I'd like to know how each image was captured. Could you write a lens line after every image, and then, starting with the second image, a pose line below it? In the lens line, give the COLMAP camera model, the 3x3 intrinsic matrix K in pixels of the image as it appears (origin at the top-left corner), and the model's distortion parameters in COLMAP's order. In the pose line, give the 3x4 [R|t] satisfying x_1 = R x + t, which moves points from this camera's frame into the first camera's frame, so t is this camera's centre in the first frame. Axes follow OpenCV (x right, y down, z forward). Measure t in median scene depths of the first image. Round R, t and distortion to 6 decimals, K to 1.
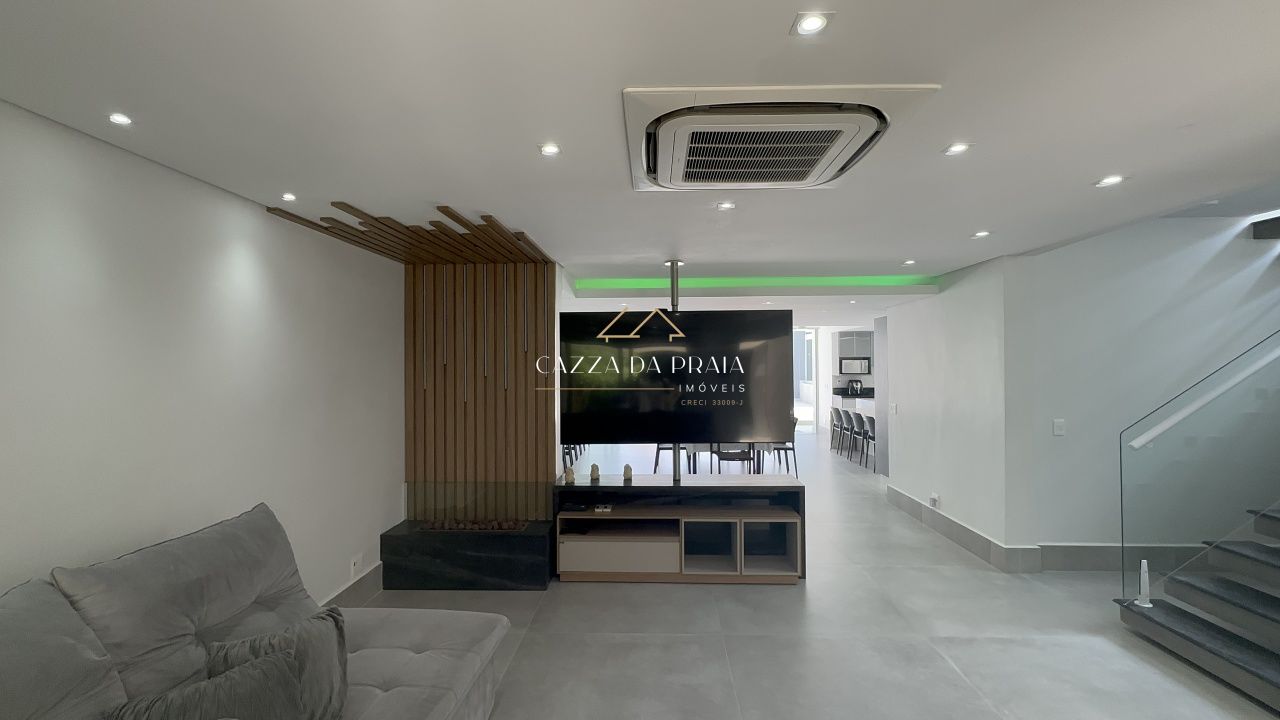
lens RADIAL K [[576.5, 0, 640.0], [0, 576.5, 360.0], [0, 0, 1]] dist [0.000540, 0.000004]
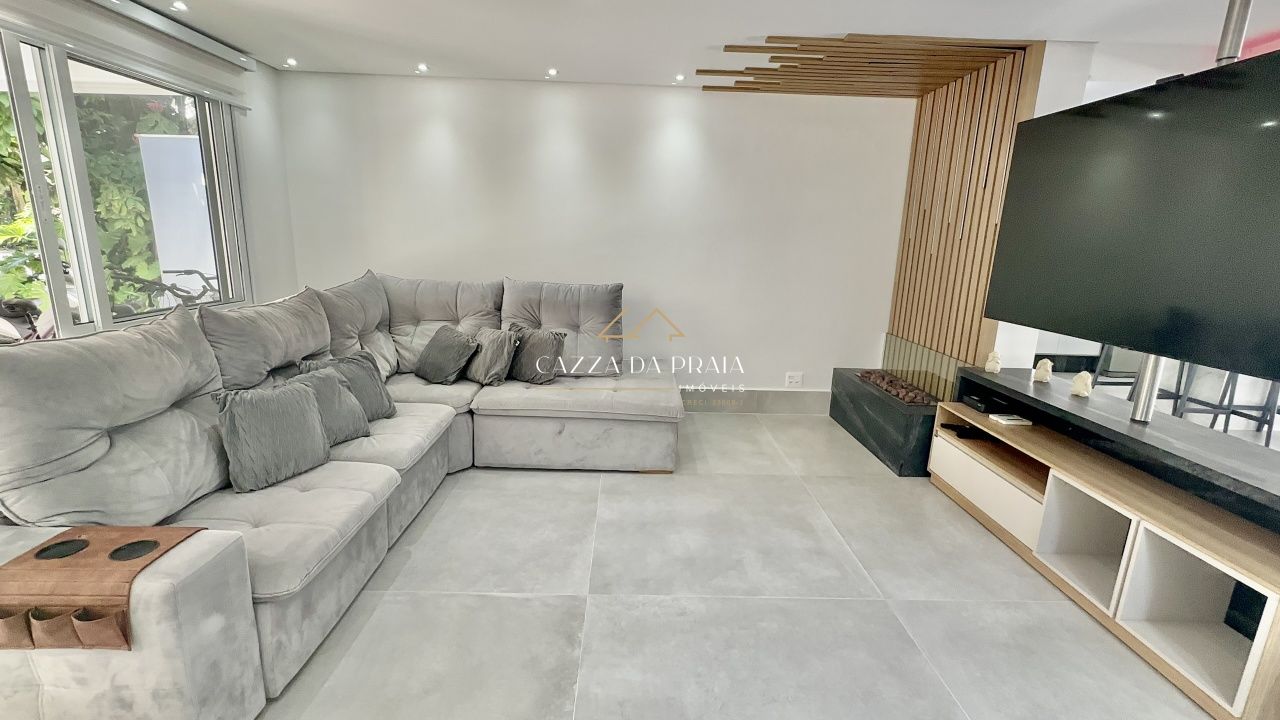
lens RADIAL K [[568.2, 0, 640.0], [0, 568.2, 360.0], [0, 0, 1]] dist [0.000480, 0.000019]
pose [[0.052735, 0.221506, -0.973732, 0.572639], [-0.012836, 0.975159, 0.221135, 0.049767], [0.998526, 0.000837, 0.054268, 0.556026]]
